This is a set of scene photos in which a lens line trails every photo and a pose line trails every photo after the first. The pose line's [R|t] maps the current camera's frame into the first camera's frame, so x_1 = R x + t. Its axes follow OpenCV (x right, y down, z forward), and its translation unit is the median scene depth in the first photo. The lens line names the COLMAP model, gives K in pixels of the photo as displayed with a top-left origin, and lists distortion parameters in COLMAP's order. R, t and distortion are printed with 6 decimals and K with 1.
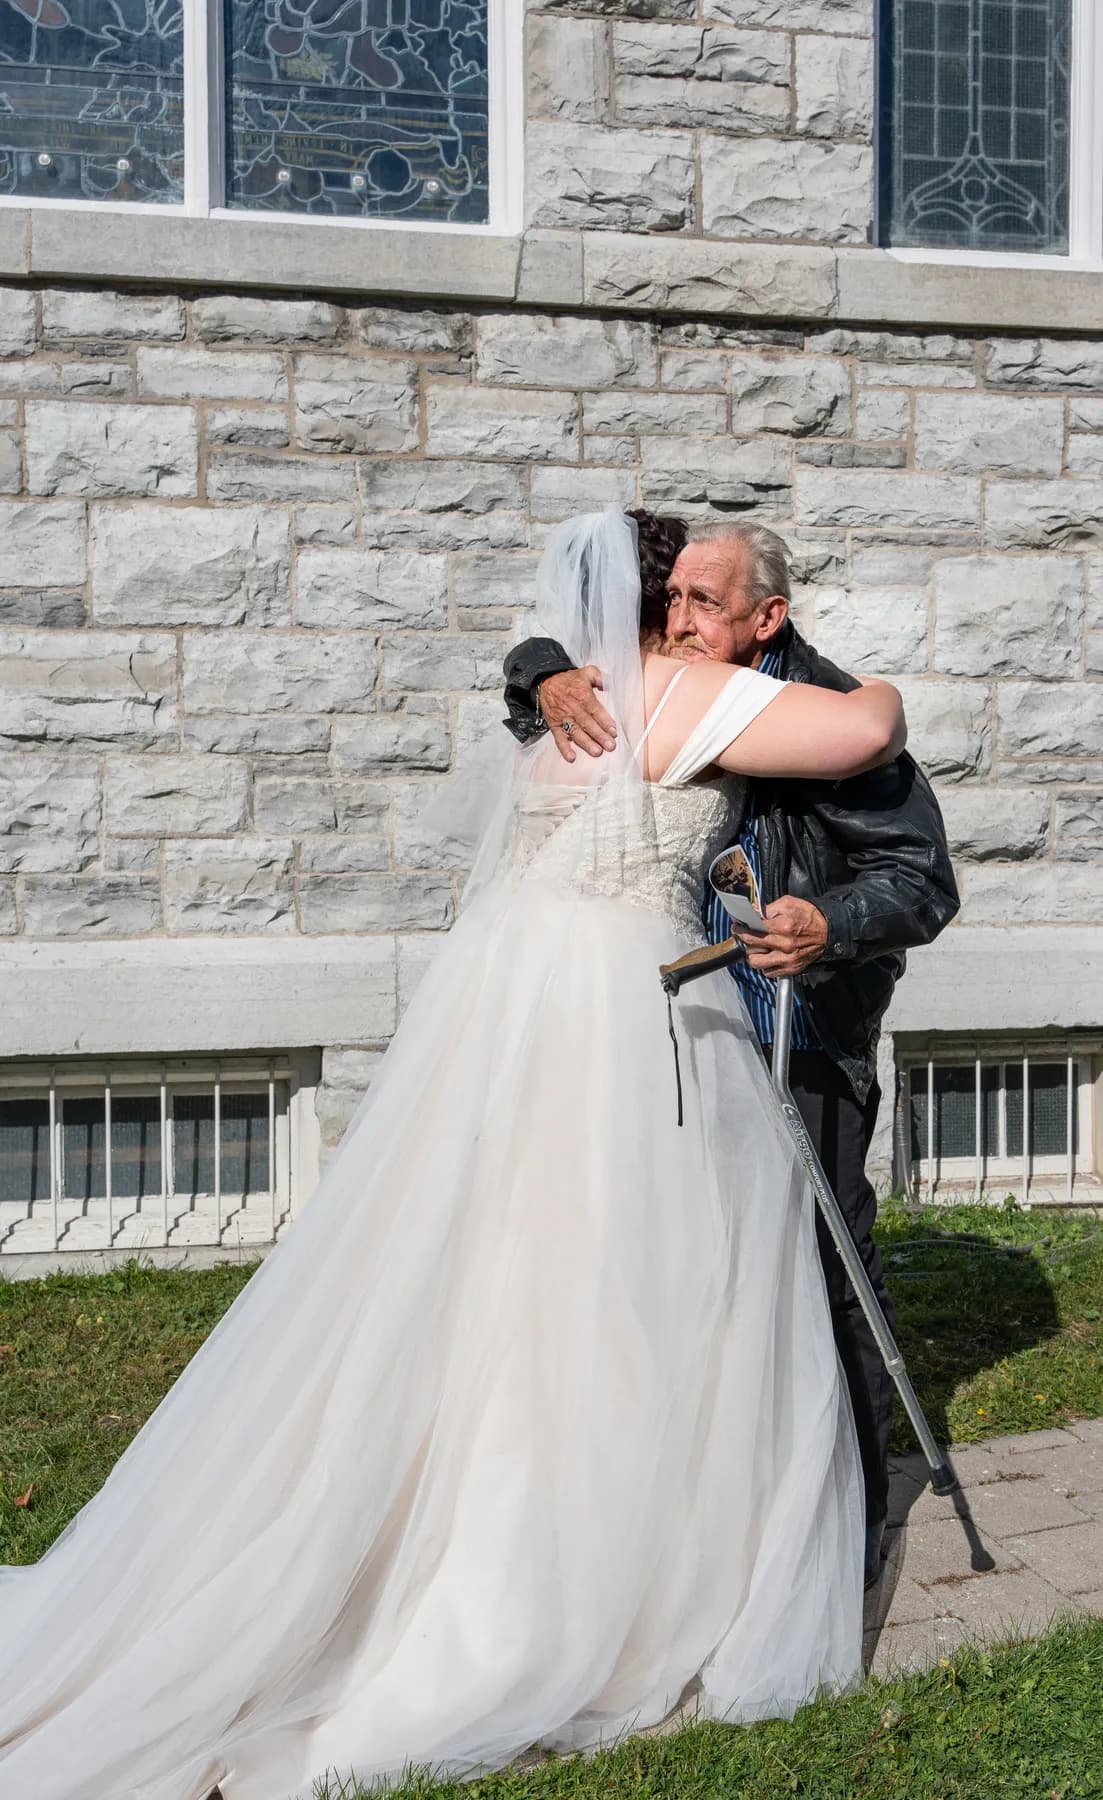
lens RADIAL K [[2337.2, 0, 678.8], [0, 2337.2, 909.3], [0, 0, 1]] dist [0.016732, 0.000000]
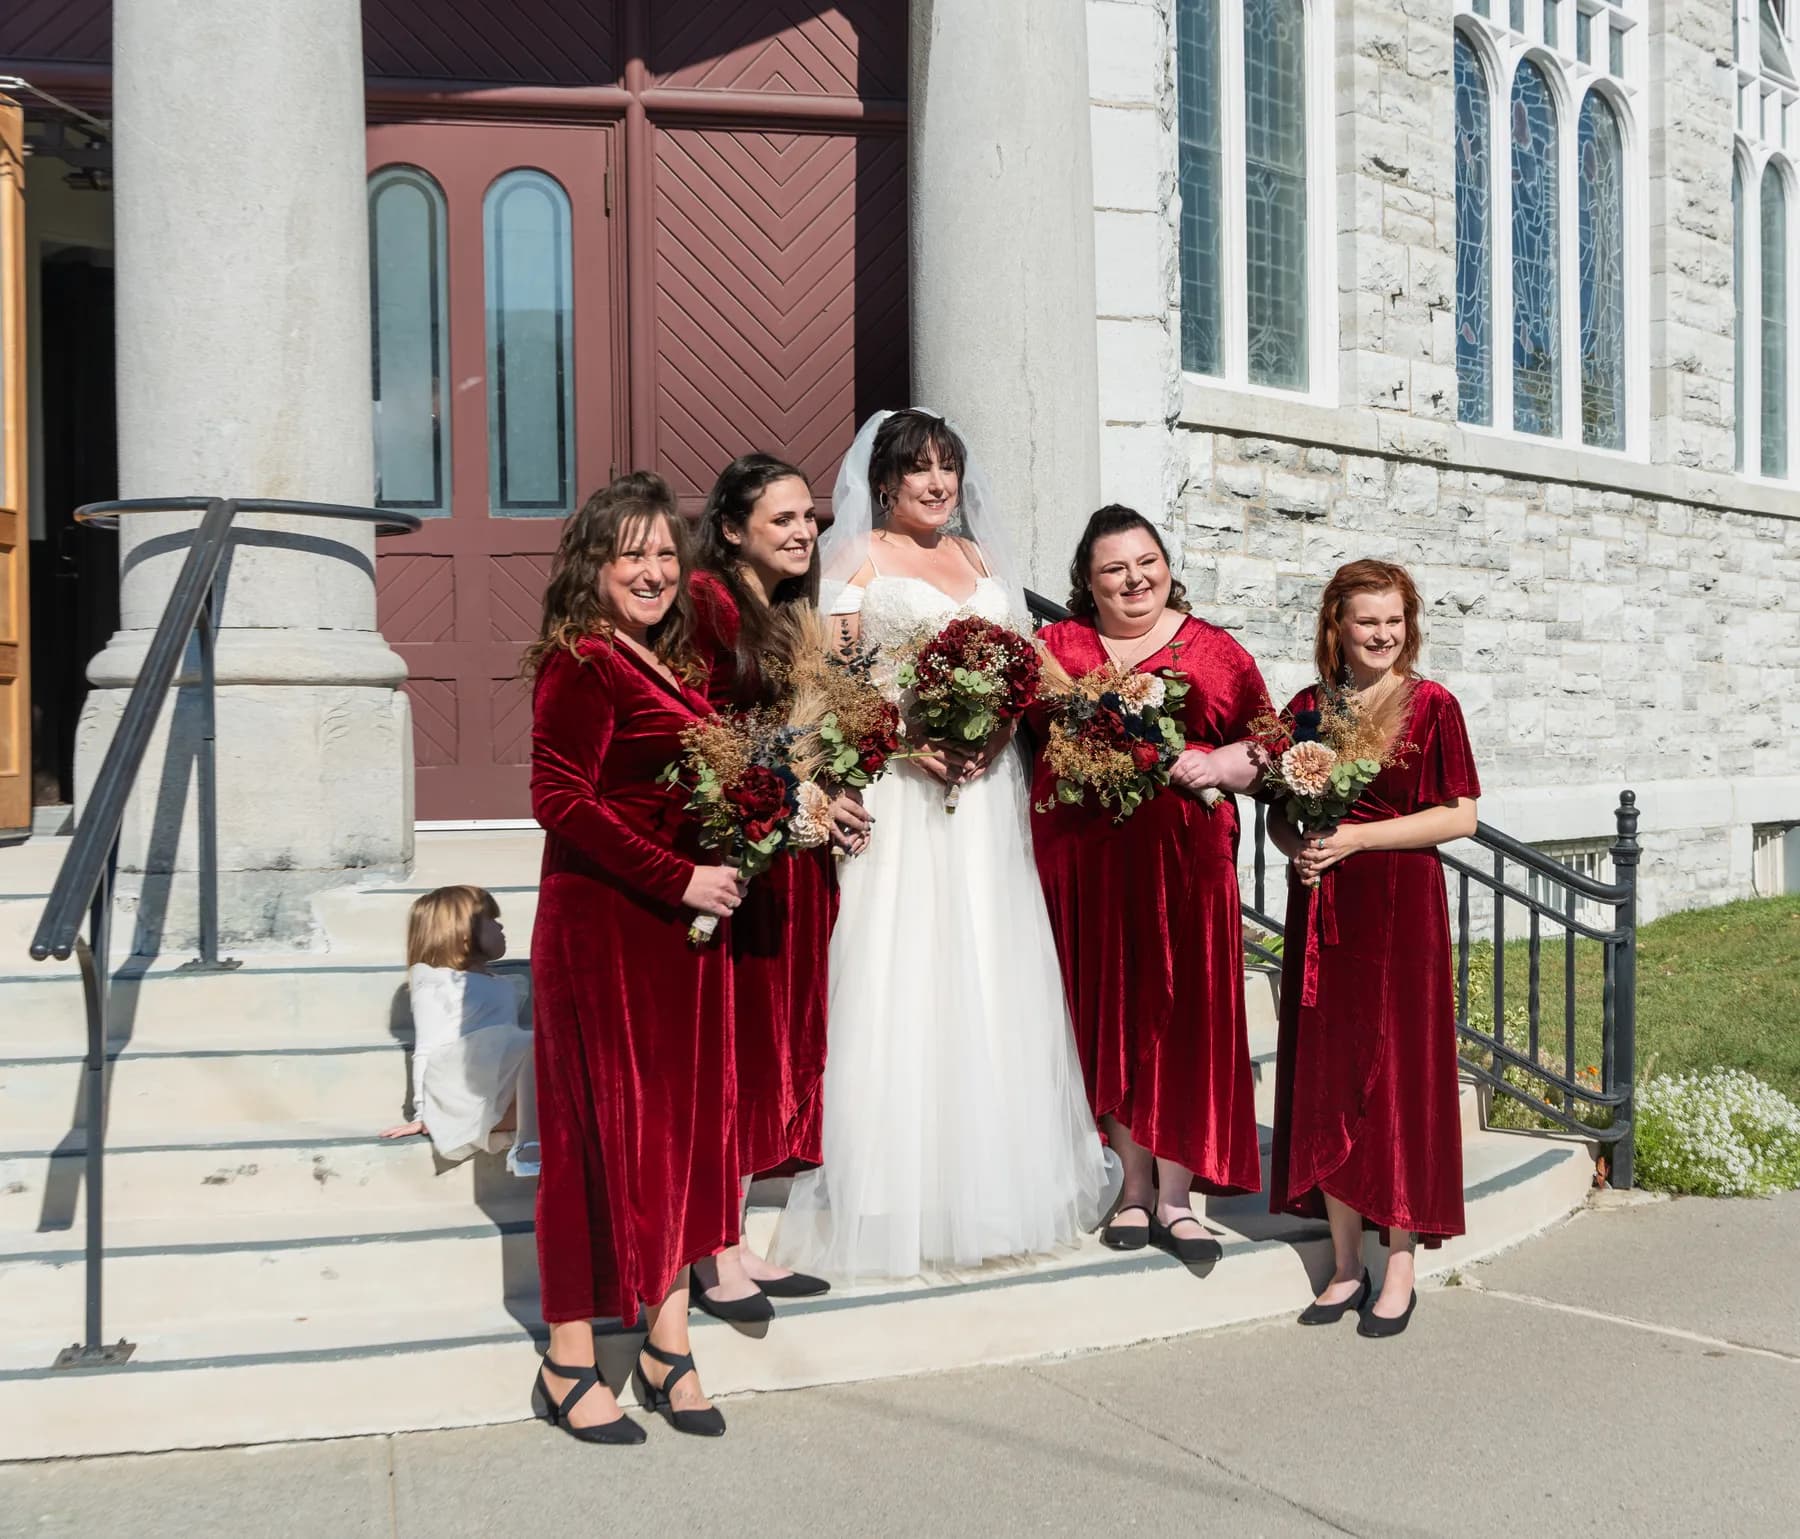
lens RADIAL K [[2516.3, 0, 1196.4], [0, 2516.3, 743.5], [0, 0, 1]] dist [0.029245, 0.000000]
pose [[0.758070, -0.005292, 0.652152, -1.965795], [0.032420, 0.999037, -0.029579, 0.030522], [-0.651367, 0.043566, 0.757511, -0.507326]]
